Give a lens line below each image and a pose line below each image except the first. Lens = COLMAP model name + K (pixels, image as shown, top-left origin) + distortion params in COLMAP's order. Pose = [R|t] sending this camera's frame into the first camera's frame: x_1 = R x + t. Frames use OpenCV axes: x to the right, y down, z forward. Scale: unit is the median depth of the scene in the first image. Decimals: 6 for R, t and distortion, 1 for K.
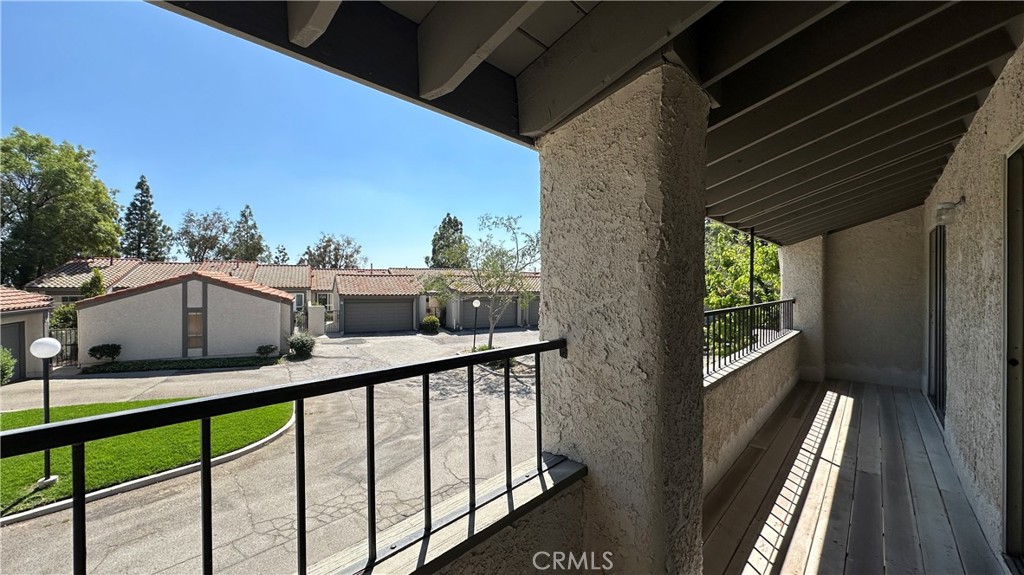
lens RADIAL K [[411.0, 0, 512.0], [0, 411.0, 287.5], [0, 0, 1]] dist [-0.001603, 0.000083]
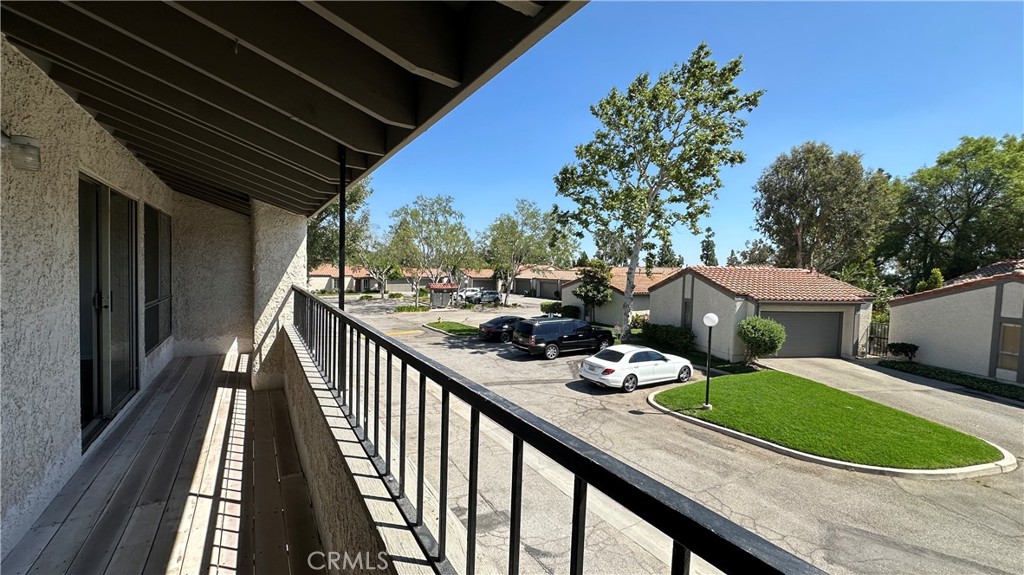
lens RADIAL K [[411.0, 0, 512.0], [0, 411.0, 287.5], [0, 0, 1]] dist [-0.001603, 0.000083]
pose [[-0.281810, 0.028632, -0.959043, 1.266555], [-0.037792, 0.998448, 0.040913, -0.020712], [0.958726, 0.047774, -0.280291, 1.664446]]
